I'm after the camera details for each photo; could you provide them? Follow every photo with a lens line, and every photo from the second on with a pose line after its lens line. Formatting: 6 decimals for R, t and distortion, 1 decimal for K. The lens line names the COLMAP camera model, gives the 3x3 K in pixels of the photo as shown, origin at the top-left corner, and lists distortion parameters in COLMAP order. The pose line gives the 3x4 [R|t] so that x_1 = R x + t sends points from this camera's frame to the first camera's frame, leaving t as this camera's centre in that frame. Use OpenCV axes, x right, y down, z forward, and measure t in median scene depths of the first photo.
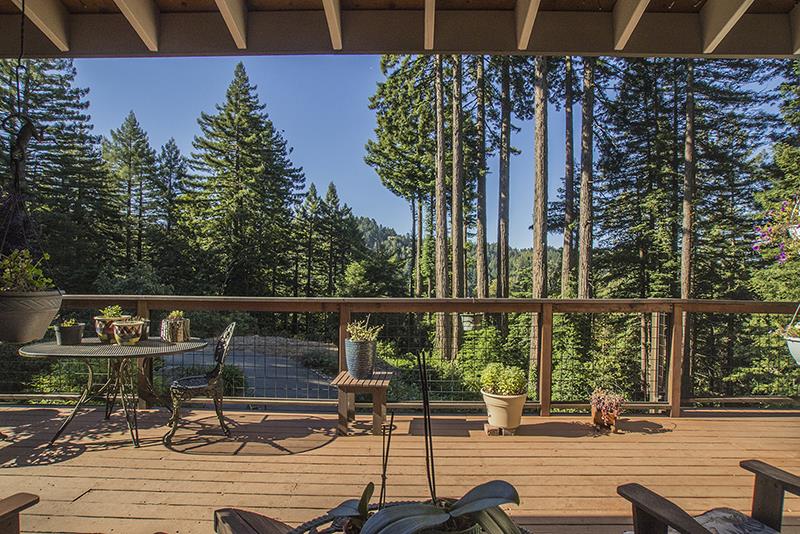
lens RADIAL K [[437.4, 0, 400.0], [0, 437.4, 267.0], [0, 0, 1]] dist [-0.063520, 0.027529]
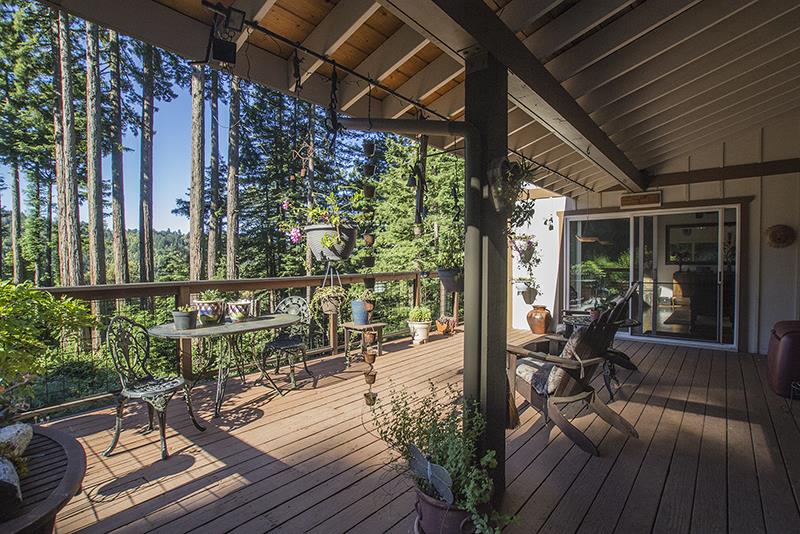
lens RADIAL K [[407.7, 0, 402.0], [0, 407.7, 269.7], [0, 0, 1]] dist [-0.079860, 0.040243]
pose [[0.625062, -0.027575, 0.780088, -0.103979], [-0.009840, 0.999018, 0.043199, -0.000821], [-0.780513, -0.034678, 0.624177, -0.001614]]
